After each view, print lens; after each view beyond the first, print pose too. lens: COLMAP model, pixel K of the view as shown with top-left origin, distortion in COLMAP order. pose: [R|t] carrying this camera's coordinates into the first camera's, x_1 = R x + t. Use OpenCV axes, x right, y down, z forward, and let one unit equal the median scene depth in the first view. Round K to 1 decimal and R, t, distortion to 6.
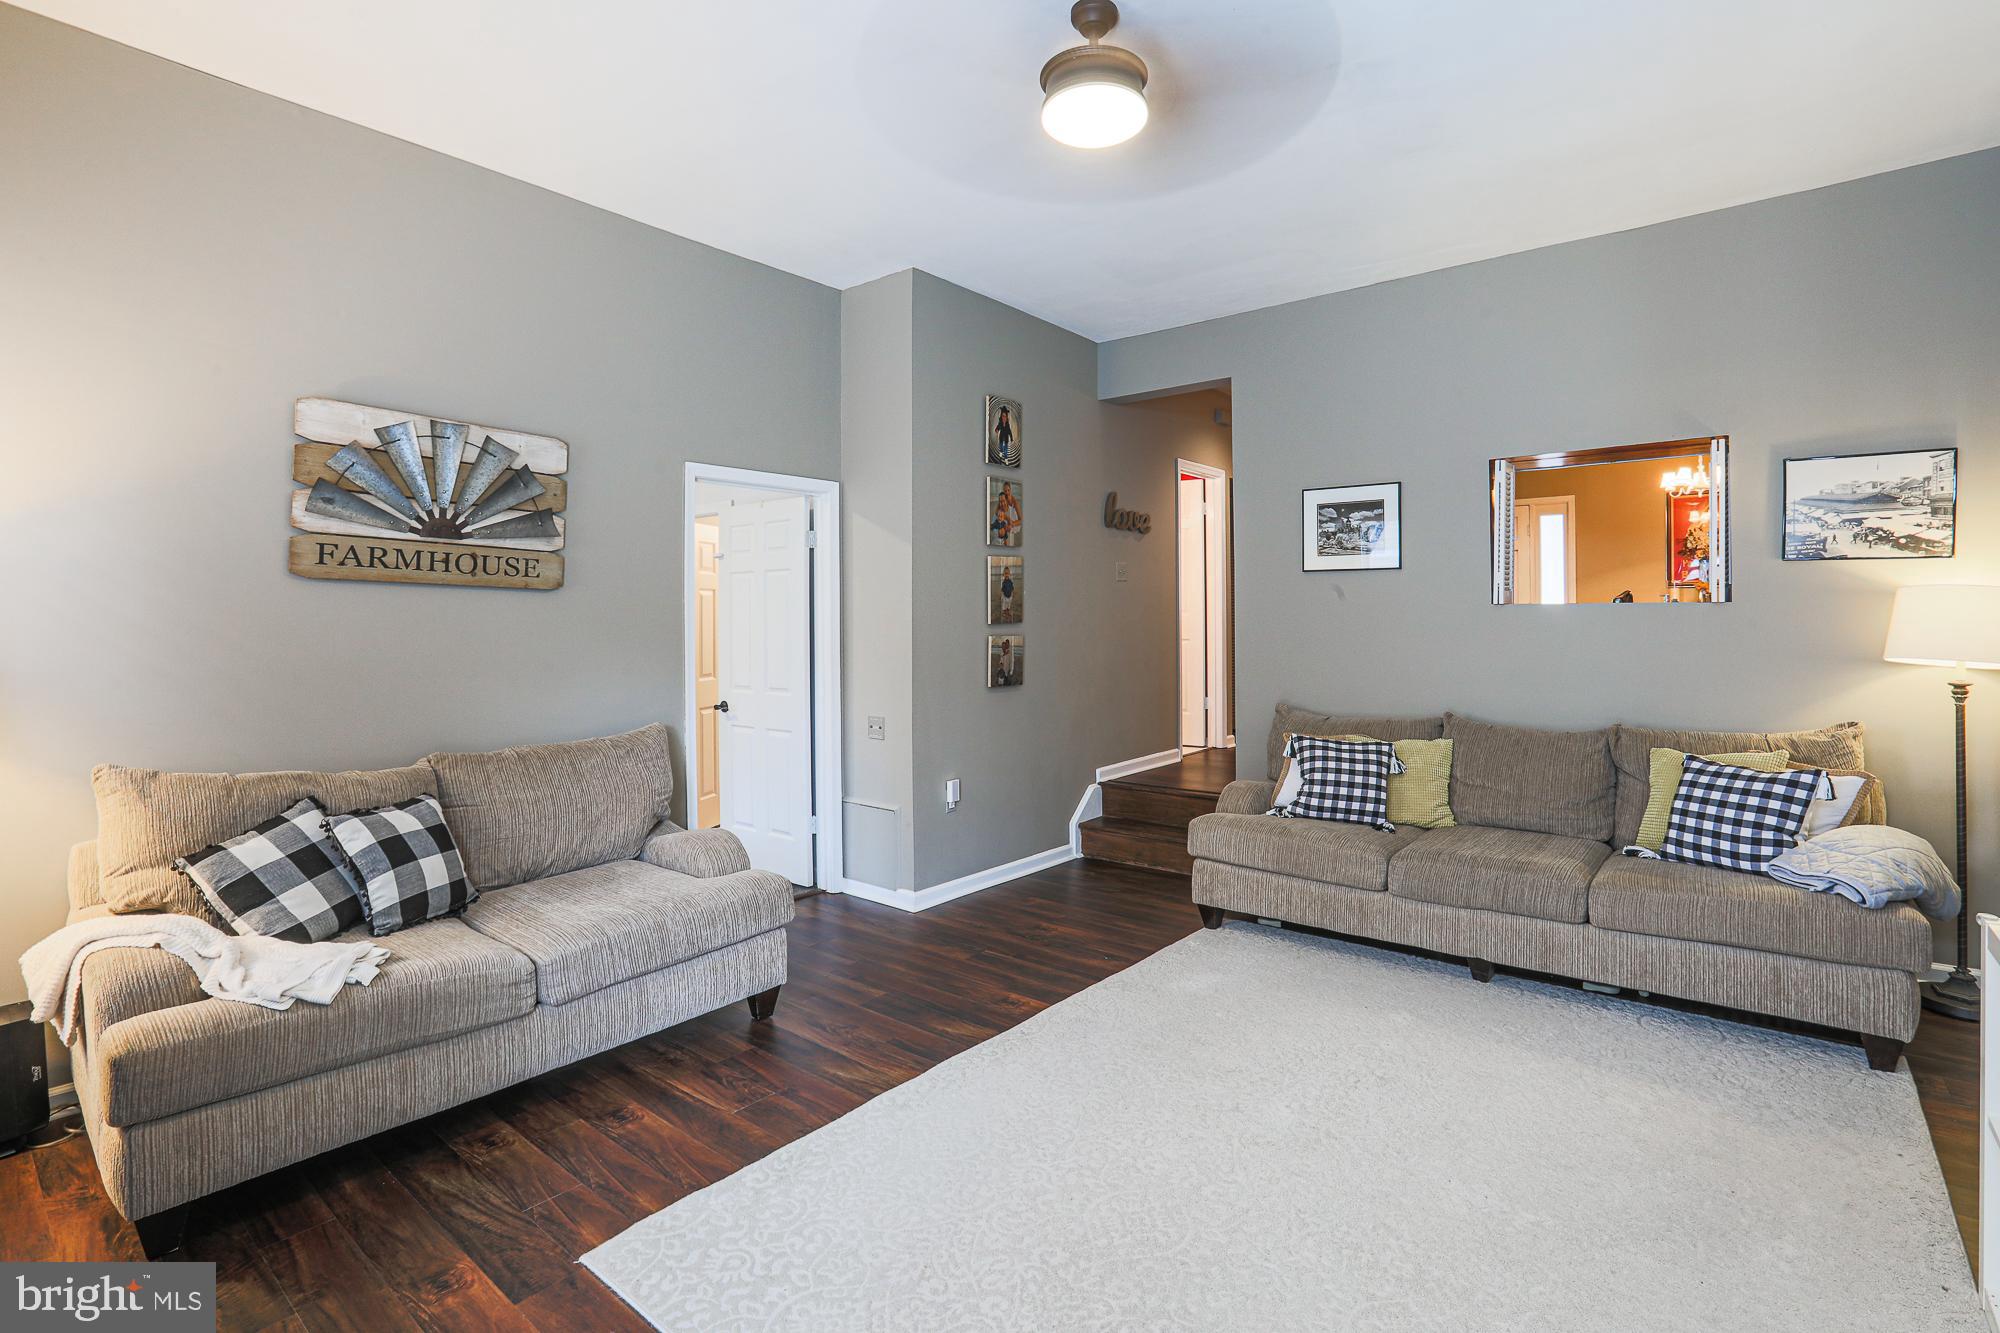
lens RADIAL K [[929.9, 0, 1025.3], [0, 929.9, 611.2], [0, 0, 1]] dist [-0.054818, 0.020803]
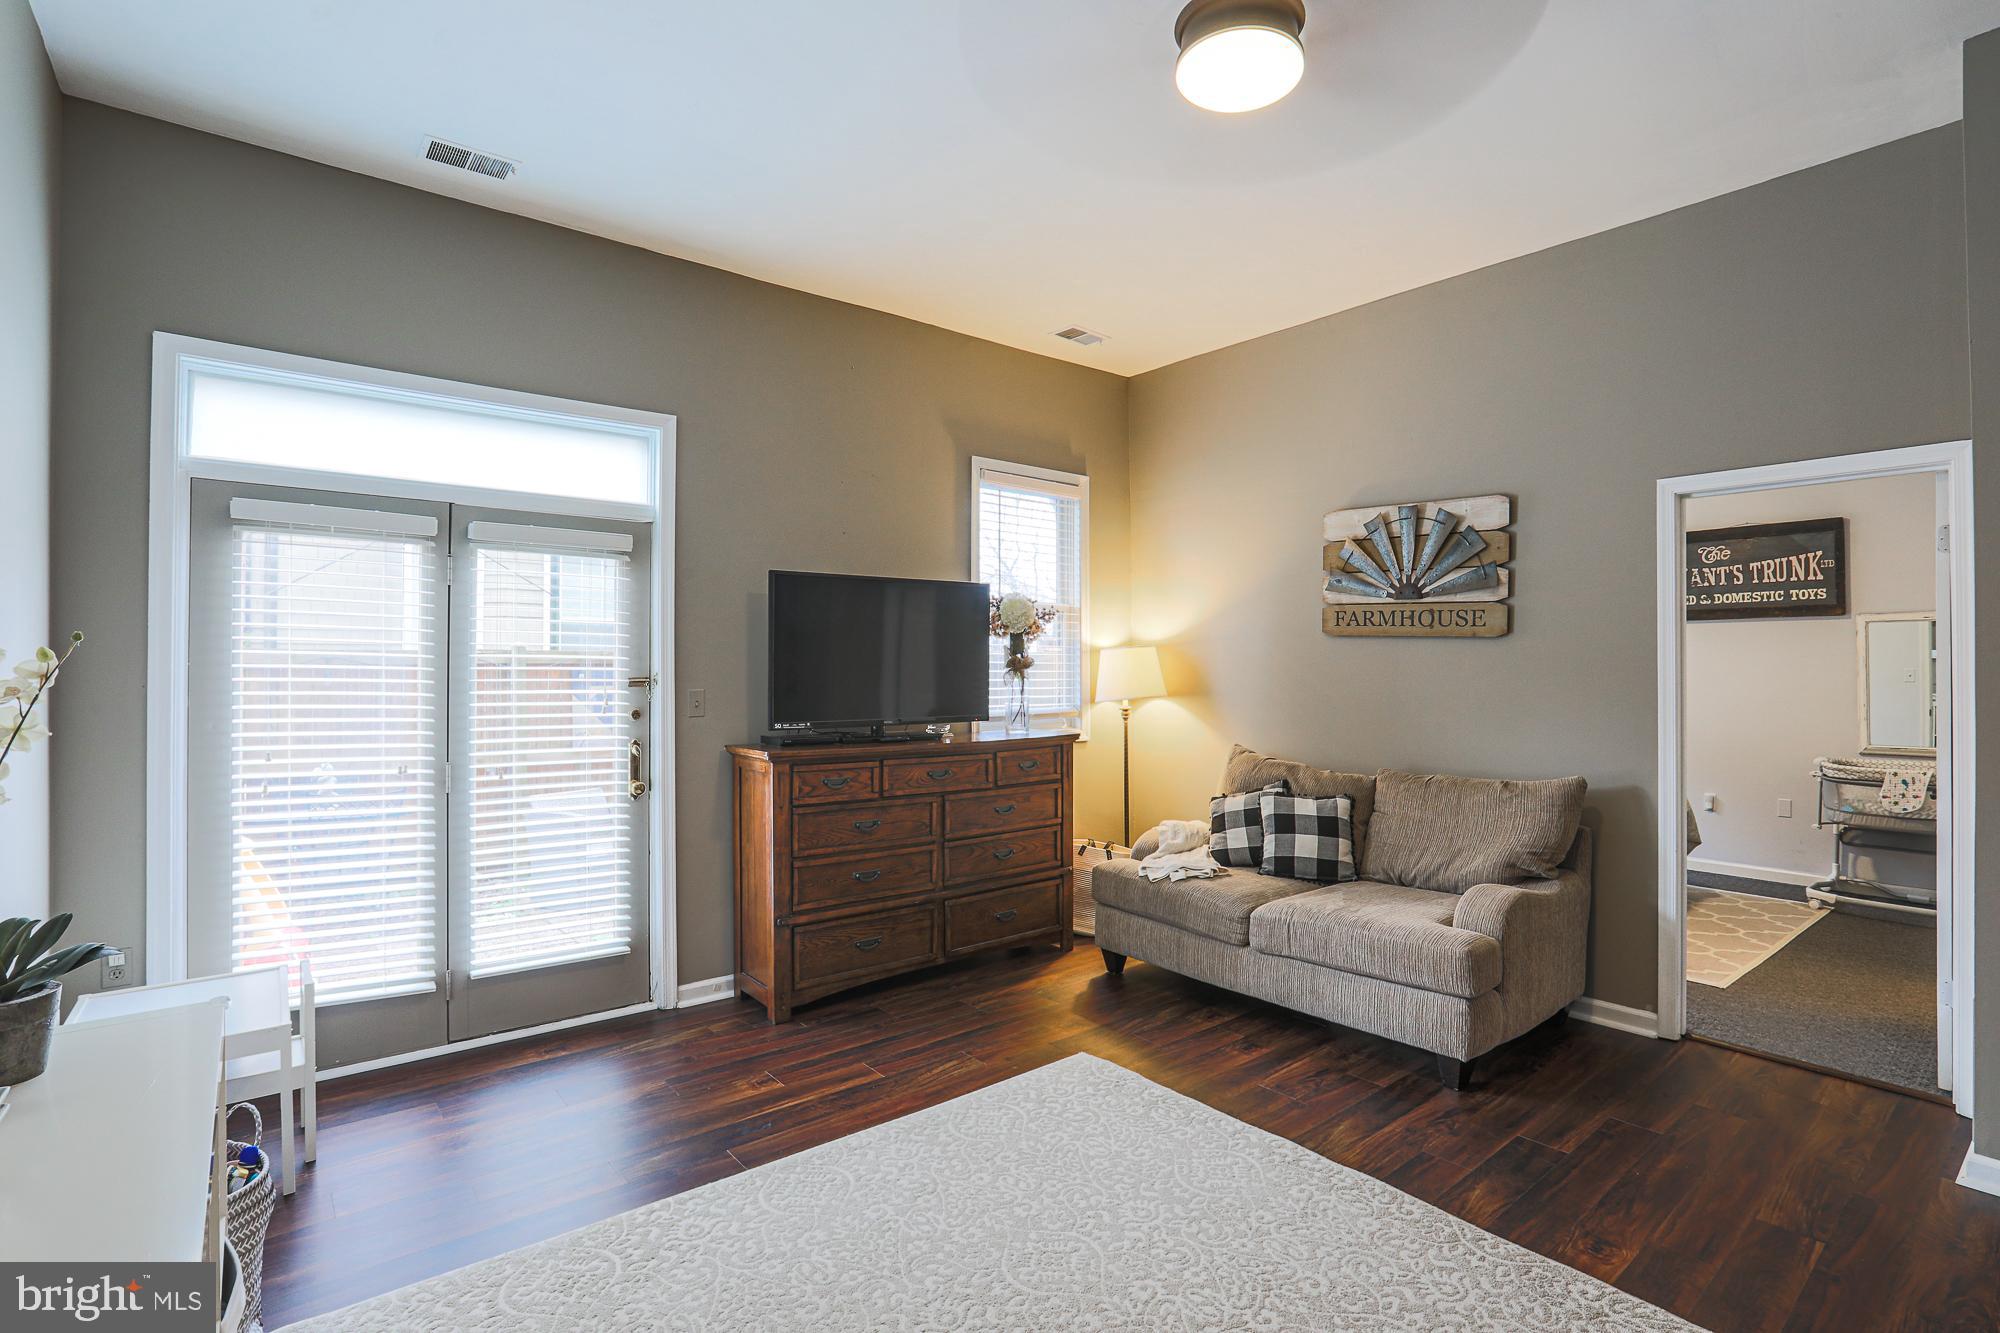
lens RADIAL K [[956.1, 0, 1029.0], [0, 956.1, 656.9], [0, 0, 1]] dist [-0.095650, 0.054458]
pose [[-0.200543, -0.003863, -0.979677, 0.660558], [0.009347, 0.999939, -0.005857, 0.001217], [0.979640, -0.010332, -0.200495, 0.683075]]
